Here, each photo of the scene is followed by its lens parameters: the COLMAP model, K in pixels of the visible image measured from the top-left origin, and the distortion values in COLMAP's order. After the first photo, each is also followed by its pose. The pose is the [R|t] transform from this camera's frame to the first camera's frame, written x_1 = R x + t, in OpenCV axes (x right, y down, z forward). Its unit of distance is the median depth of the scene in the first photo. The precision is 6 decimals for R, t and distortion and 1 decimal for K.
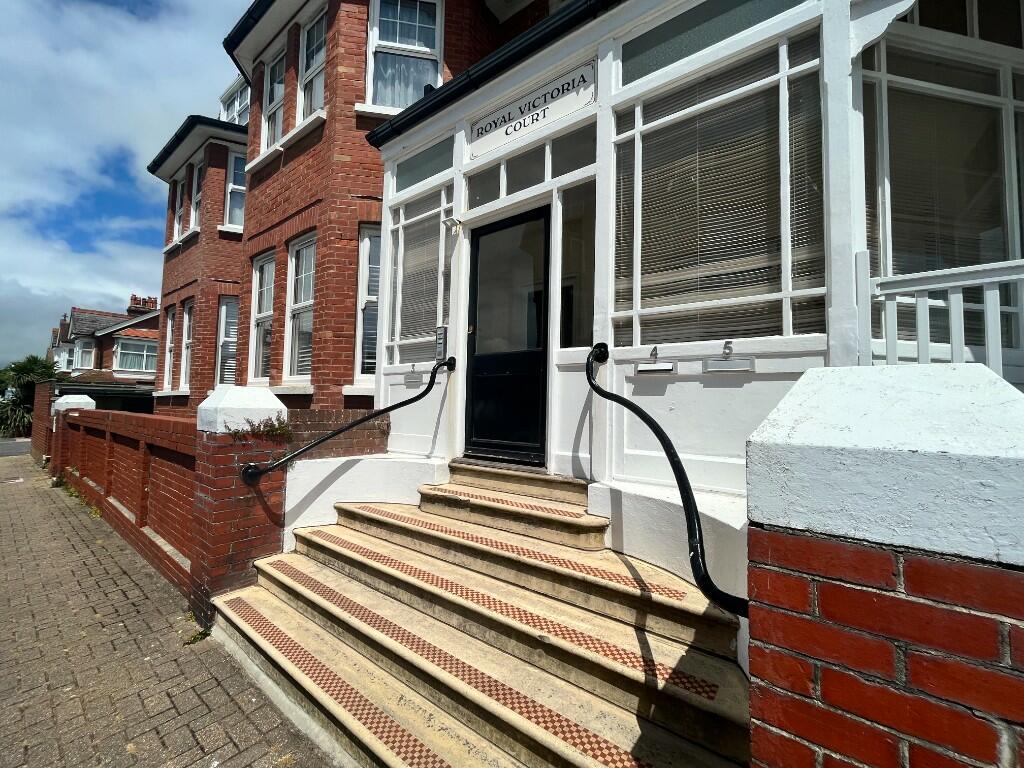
lens RADIAL K [[412.6, 0, 513.2], [0, 412.6, 384.9], [0, 0, 1]] dist [-0.006120, 0.000962]
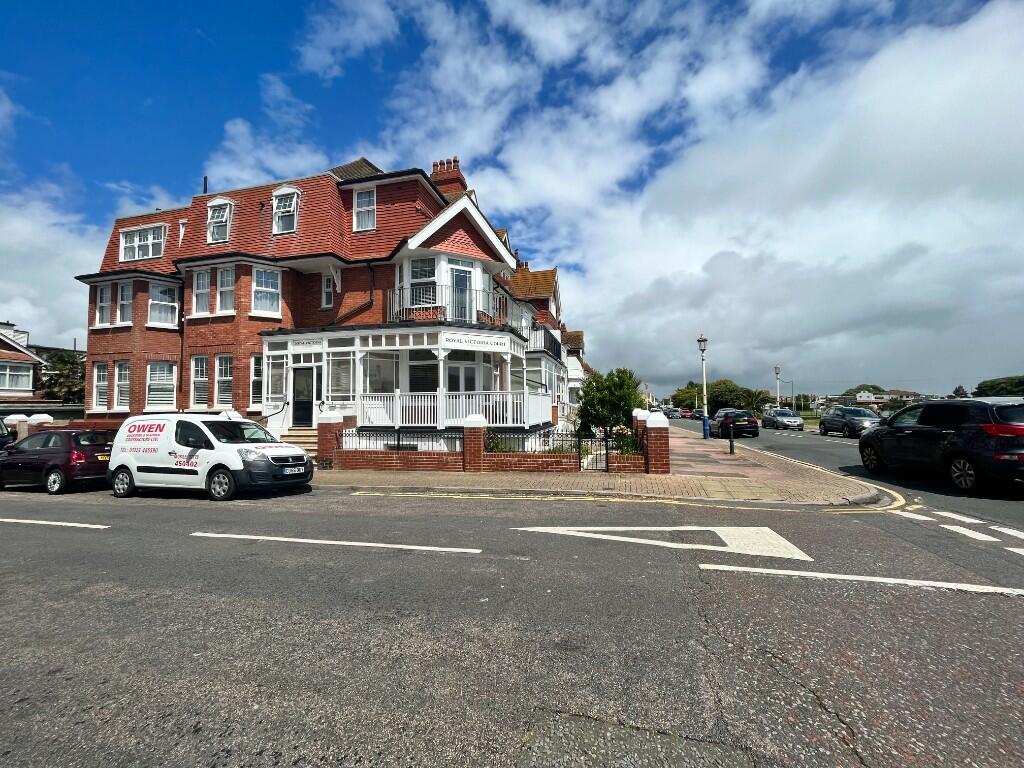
lens RADIAL K [[412.6, 0, 507.4], [0, 412.6, 379.6], [0, 0, 1]] dist [-0.006120, 0.000962]
pose [[0.927466, -0.012755, 0.373691, 0.318468], [0.012449, 0.999917, 0.003231, -0.258918], [-0.373701, 0.001655, 0.927548, -3.377928]]
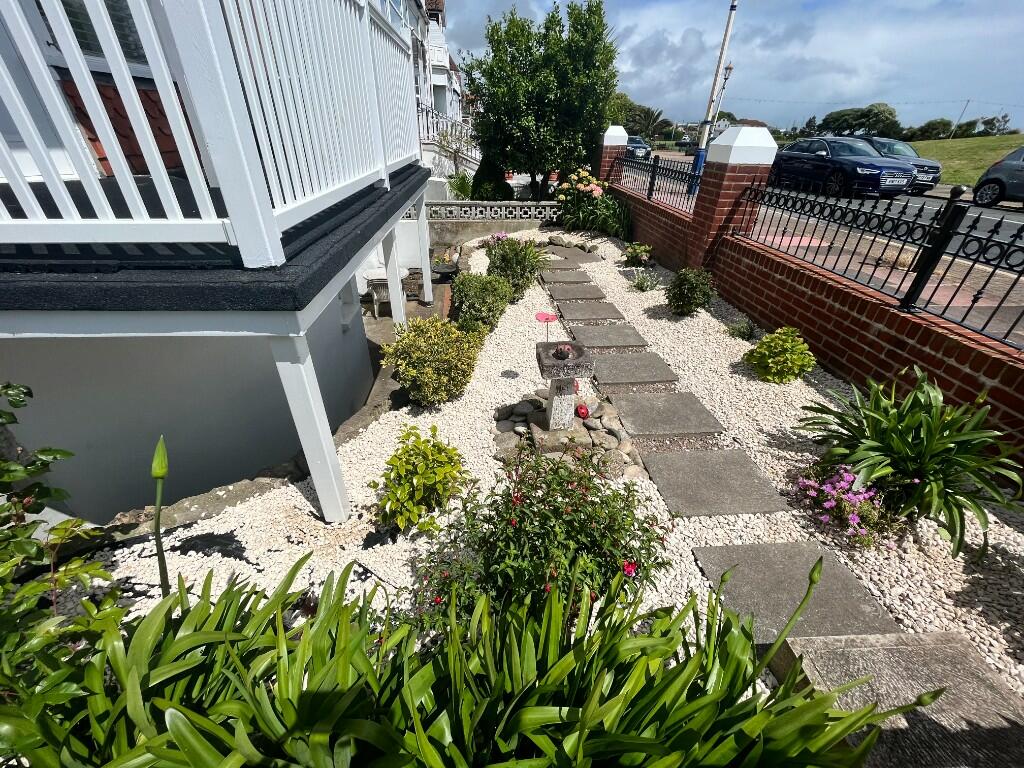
lens RADIAL K [[412.6, 0, 509.9], [0, 412.6, 387.3], [0, 0, 1]] dist [-0.006120, 0.000962]
pose [[0.753964, -0.359541, 0.549790, 1.600686], [-0.040949, 0.809575, 0.585586, 0.004185], [-0.655639, -0.464024, 0.595667, -0.832363]]
